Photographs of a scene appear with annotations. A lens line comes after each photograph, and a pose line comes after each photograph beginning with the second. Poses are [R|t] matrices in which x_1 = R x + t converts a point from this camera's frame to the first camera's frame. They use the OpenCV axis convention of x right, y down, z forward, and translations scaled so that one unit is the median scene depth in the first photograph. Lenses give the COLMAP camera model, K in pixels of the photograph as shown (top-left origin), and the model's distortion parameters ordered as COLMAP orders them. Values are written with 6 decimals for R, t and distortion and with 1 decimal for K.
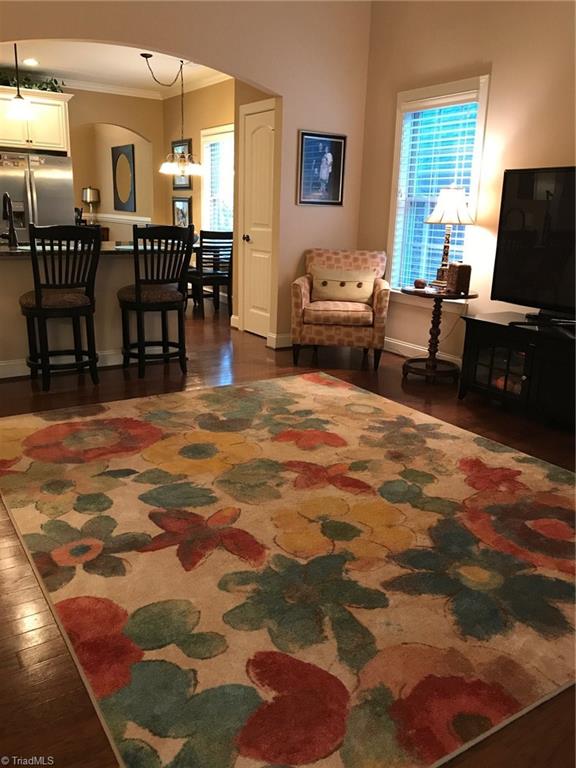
lens RADIAL K [[634.4, 0, 292.3], [0, 634.4, 377.3], [0, 0, 1]] dist [0.029703, -0.038568]
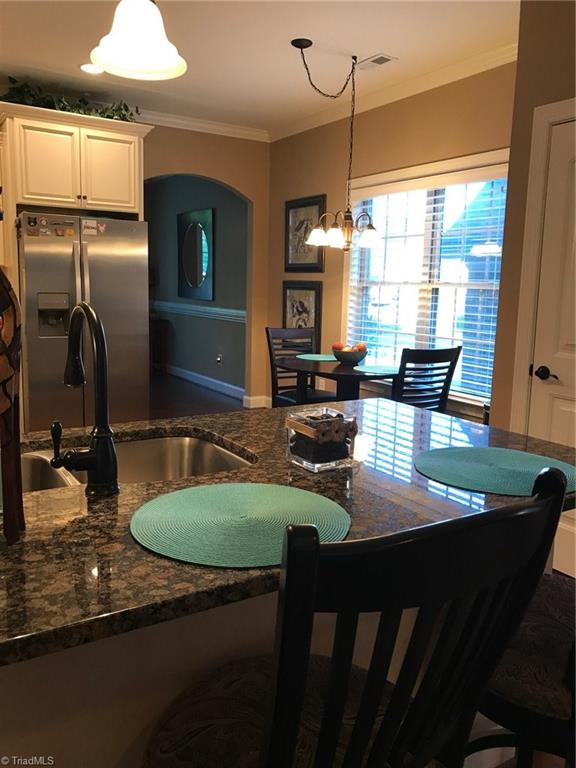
lens RADIAL K [[634.4, 0, 284.6], [0, 634.4, 386.9], [0, 0, 1]] dist [0.029703, -0.038568]
pose [[0.999792, 0.001345, -0.020365, -0.200377], [-0.003343, 0.995144, -0.098376, -0.124340], [0.020134, 0.098424, 0.994941, 0.400197]]
